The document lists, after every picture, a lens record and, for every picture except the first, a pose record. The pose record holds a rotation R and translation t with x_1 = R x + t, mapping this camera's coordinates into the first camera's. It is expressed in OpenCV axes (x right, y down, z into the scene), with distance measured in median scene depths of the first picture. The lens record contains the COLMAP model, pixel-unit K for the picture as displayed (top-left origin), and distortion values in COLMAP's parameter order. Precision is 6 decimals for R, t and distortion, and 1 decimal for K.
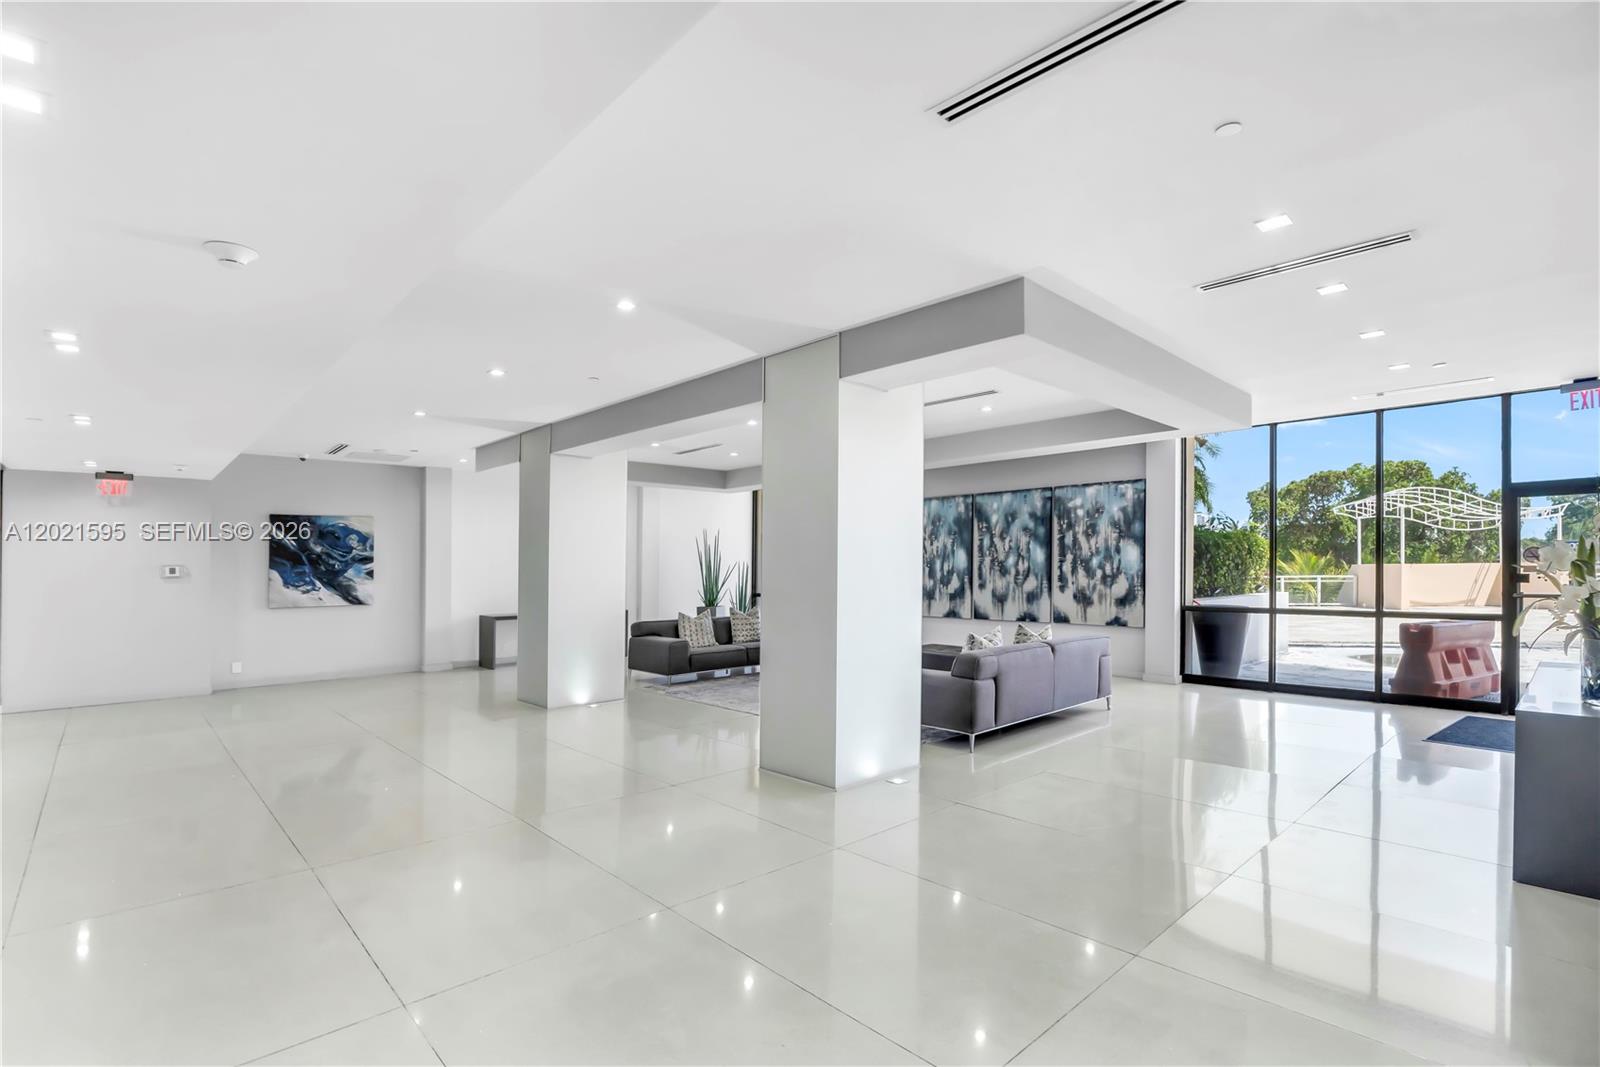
lens RADIAL K [[771.3, 0, 804.1], [0, 771.3, 493.1], [0, 0, 1]] dist [-0.018461, 0.001129]
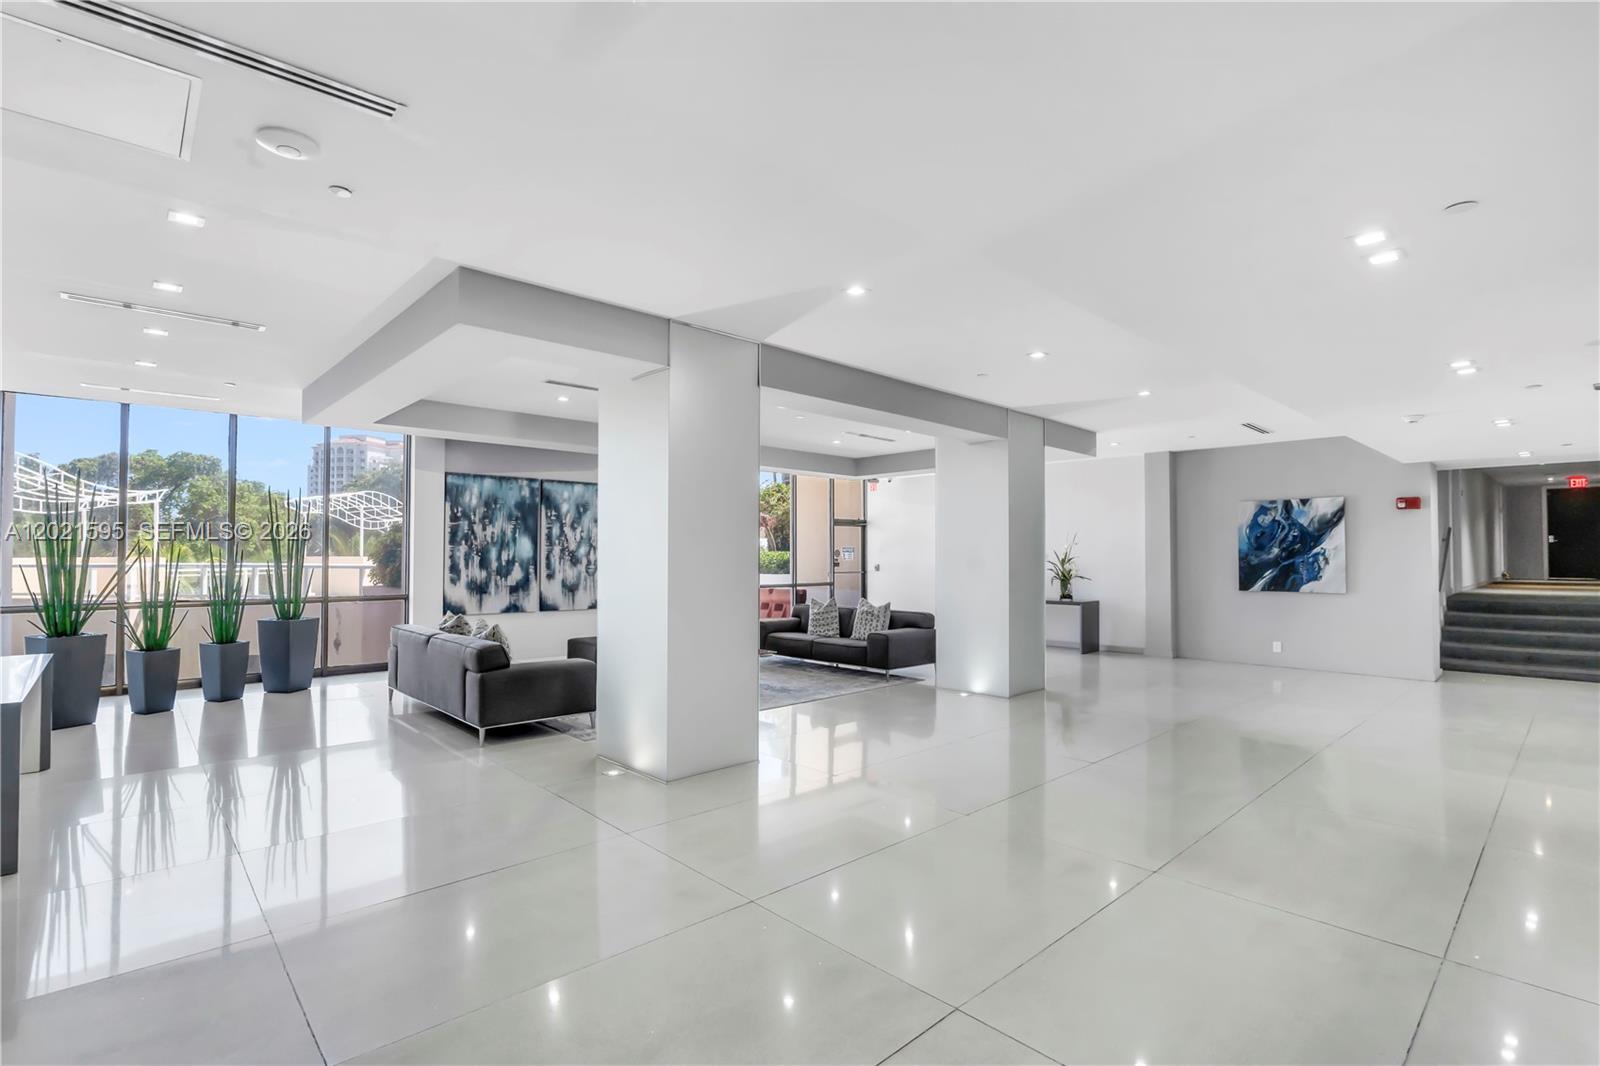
lens RADIAL K [[733.1, 0, 800.3], [0, 733.1, 513.0], [0, 0, 1]] dist [-0.002501, 0.000397]
pose [[0.012167, 0.066293, 0.997726, -0.673969], [-0.099152, 0.992962, -0.064767, 0.069566], [-0.994998, -0.098138, 0.018654, 0.670109]]
